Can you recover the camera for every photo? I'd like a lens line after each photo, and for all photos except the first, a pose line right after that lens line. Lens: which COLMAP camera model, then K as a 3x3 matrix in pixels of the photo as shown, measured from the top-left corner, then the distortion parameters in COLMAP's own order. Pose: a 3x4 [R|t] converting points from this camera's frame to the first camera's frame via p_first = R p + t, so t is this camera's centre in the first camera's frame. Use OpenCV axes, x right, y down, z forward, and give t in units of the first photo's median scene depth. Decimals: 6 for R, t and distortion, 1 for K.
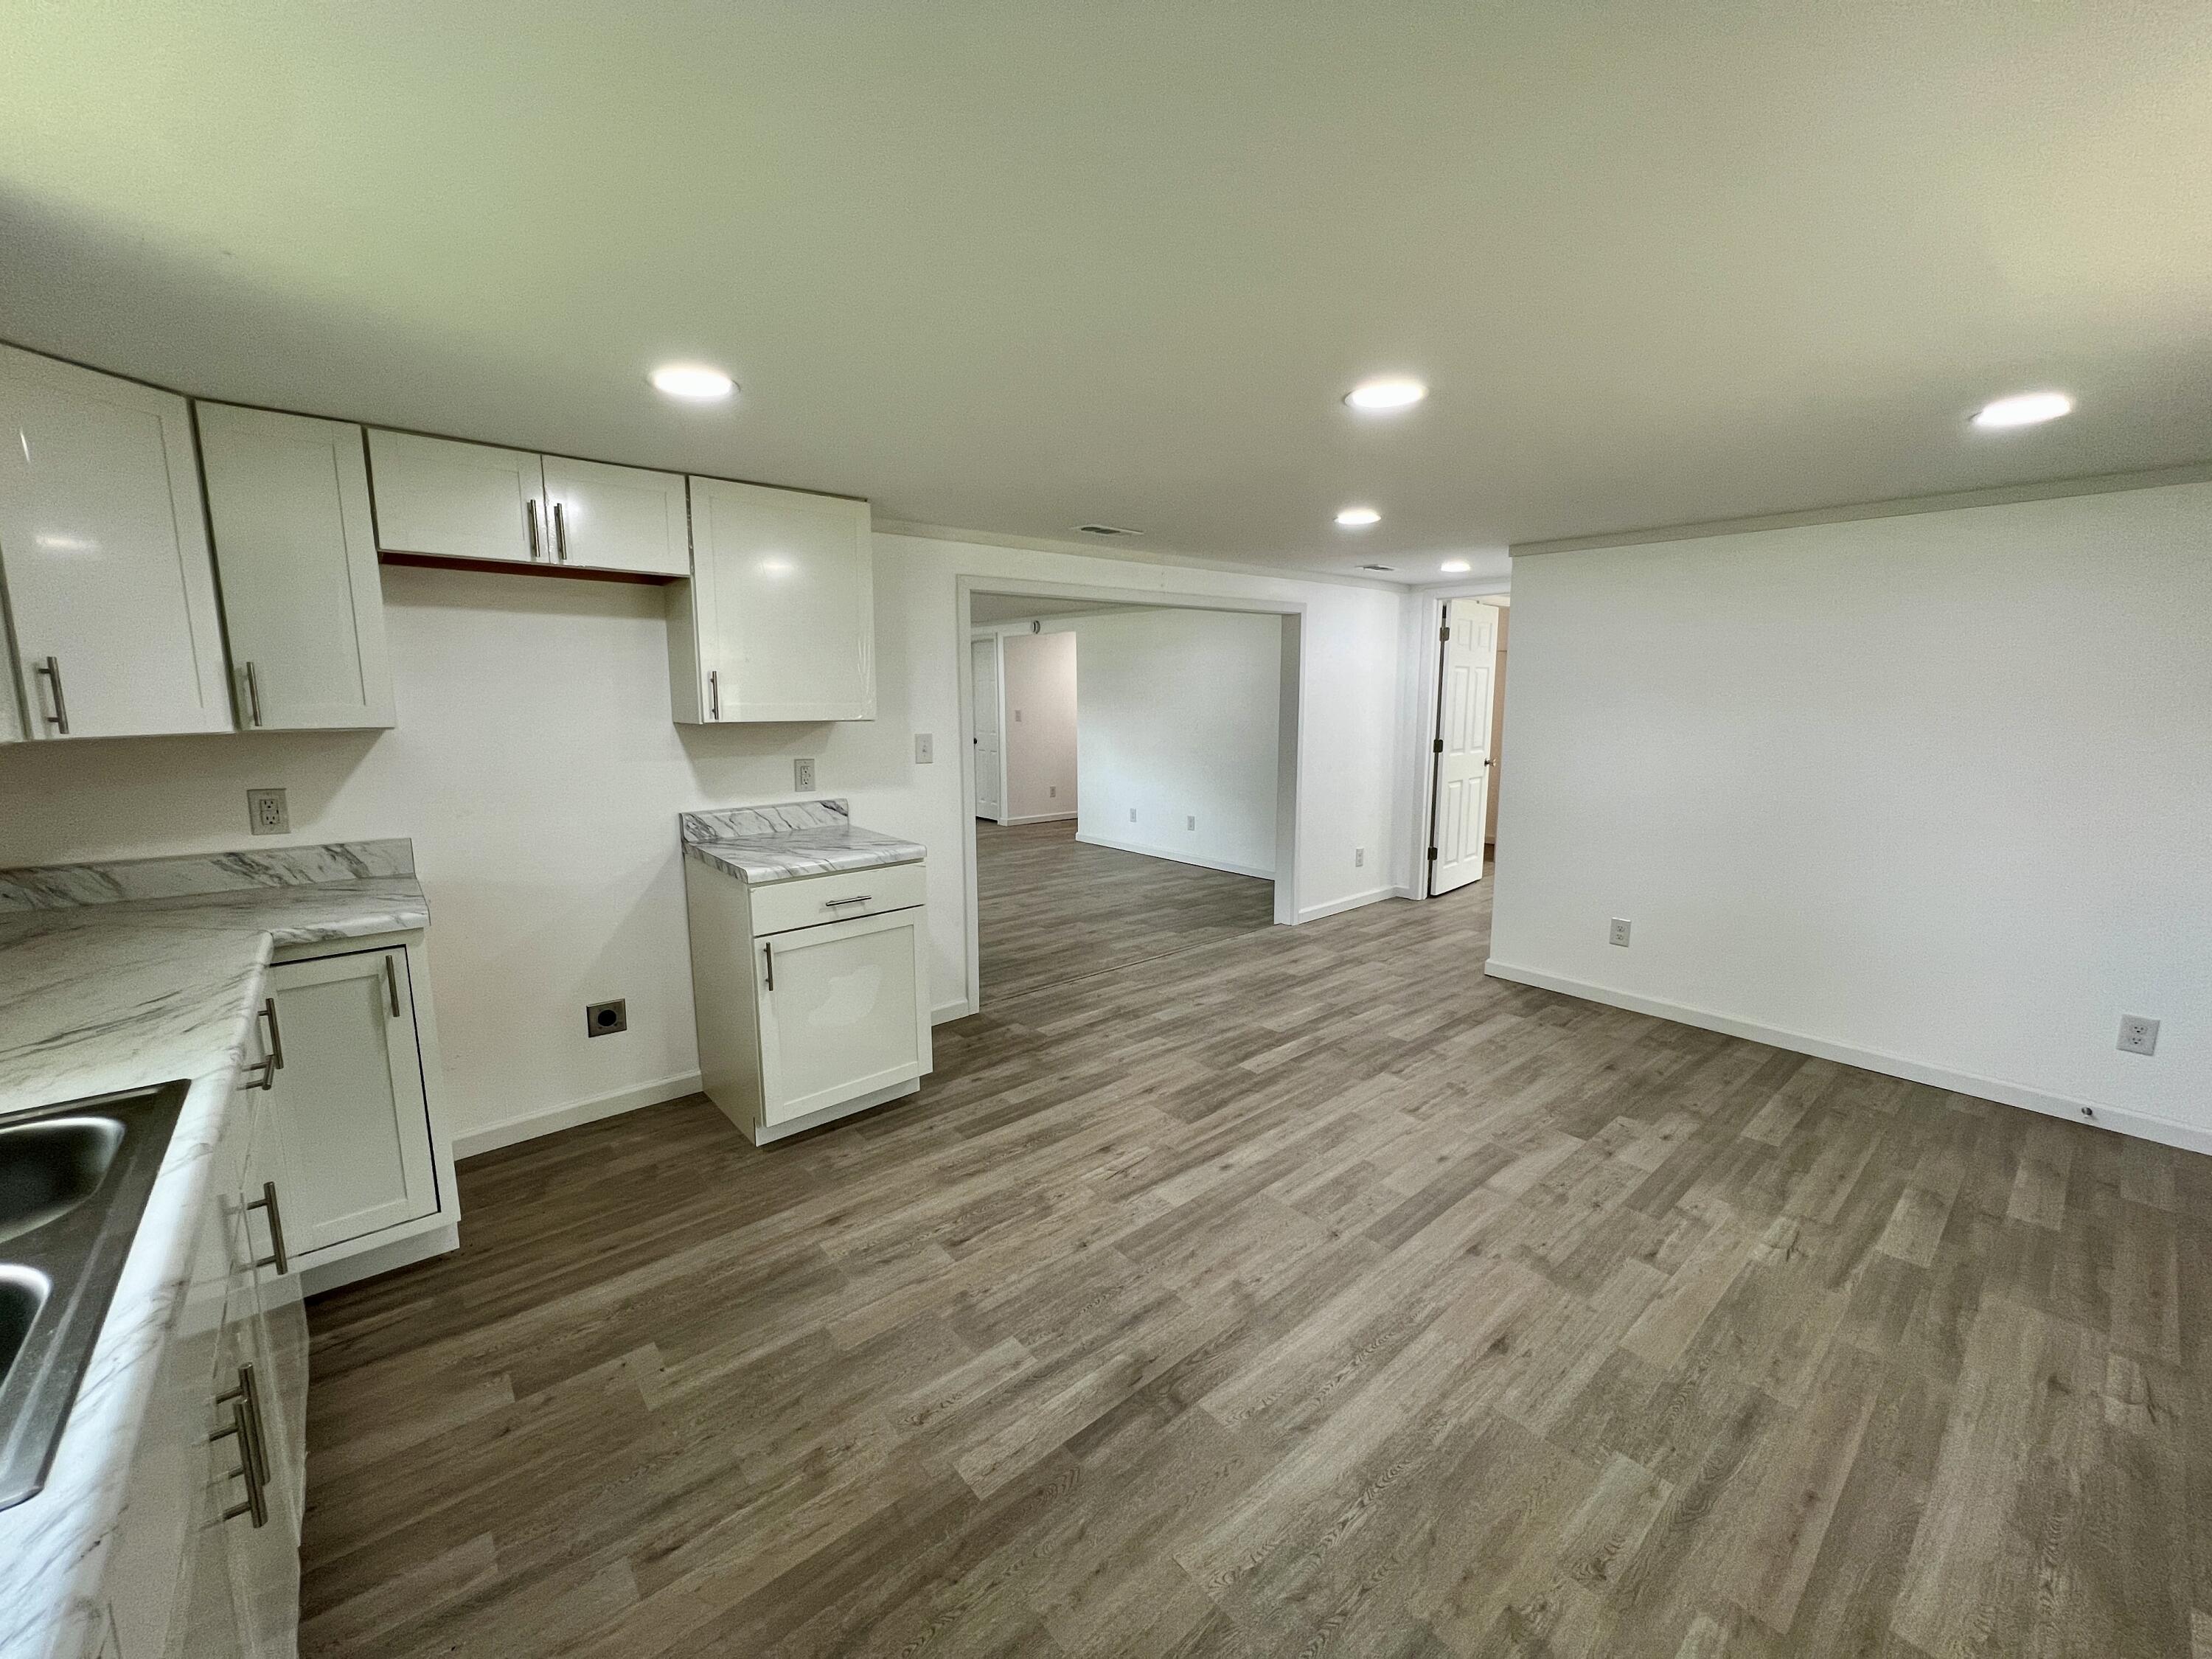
lens RADIAL K [[885.3, 0, 1098.0], [0, 885.3, 823.4], [0, 0, 1]] dist [-0.000923, 0.000365]
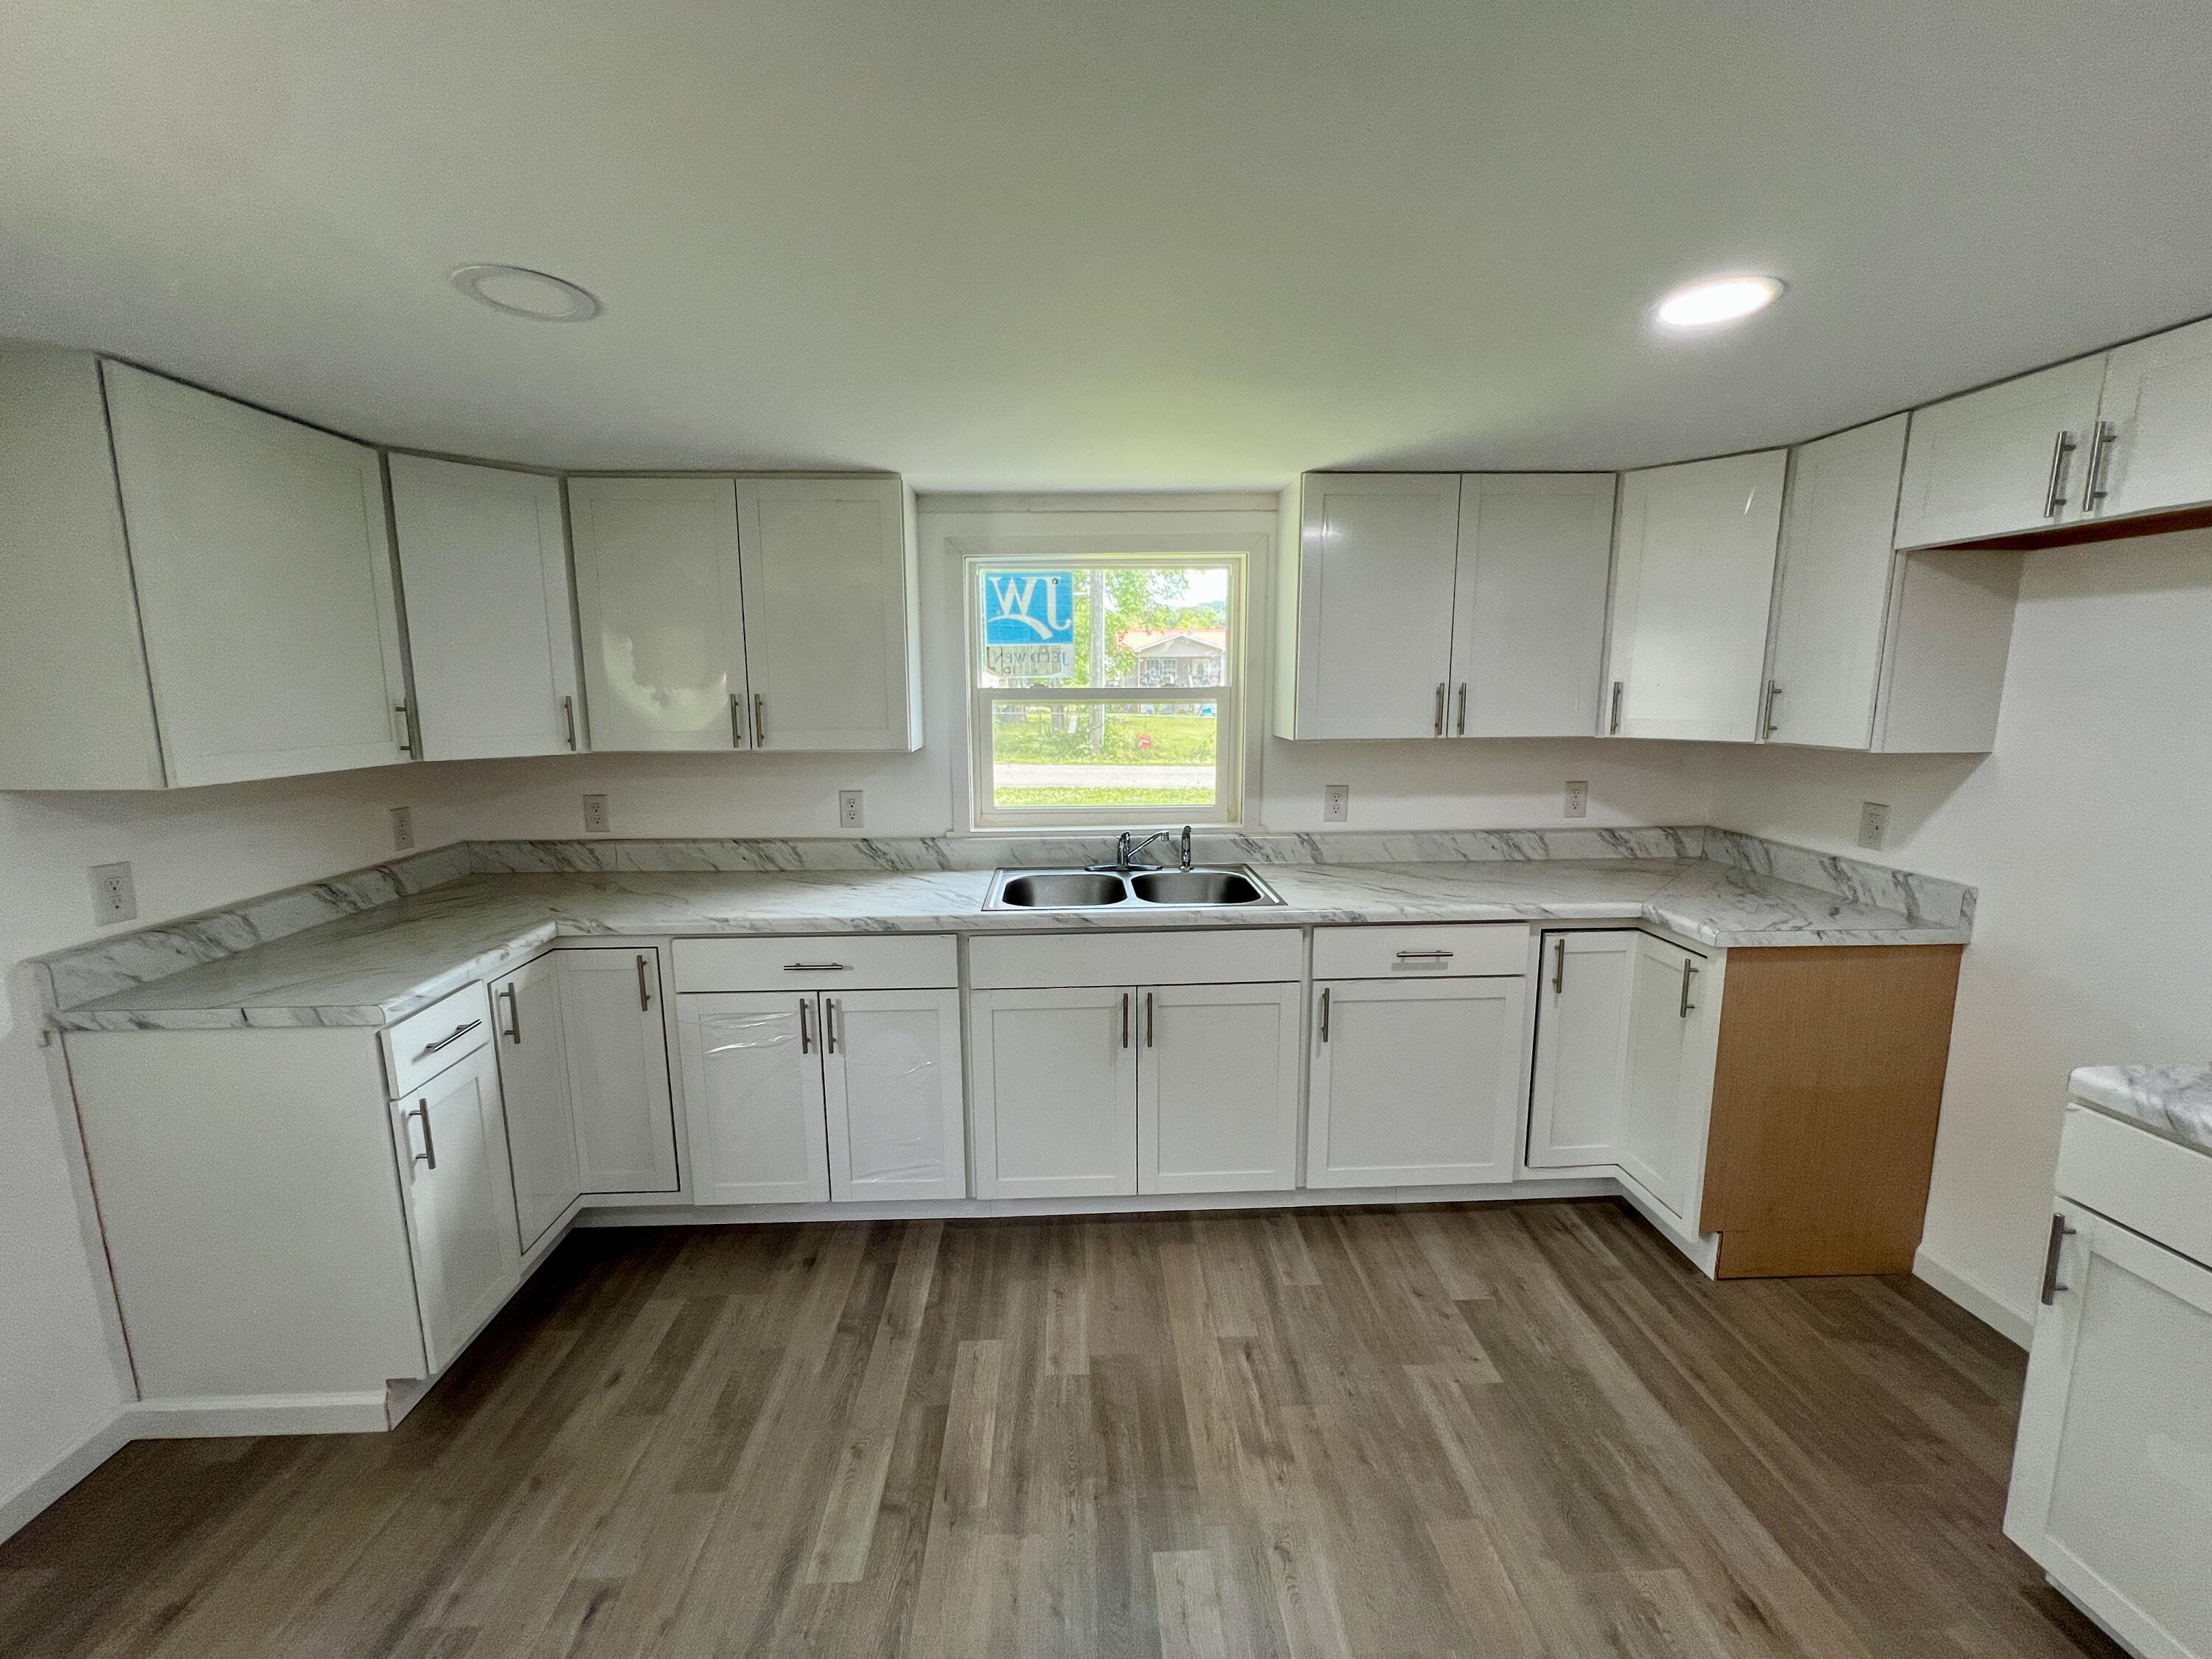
lens RADIAL K [[885.3, 0, 1096.9], [0, 885.3, 824.2], [0, 0, 1]] dist [-0.000923, 0.000365]
pose [[-0.619490, 0.126036, -0.774821, 0.348501], [-0.110620, 0.963162, 0.245116, -0.149864], [0.777172, 0.237557, -0.582727, 0.826994]]
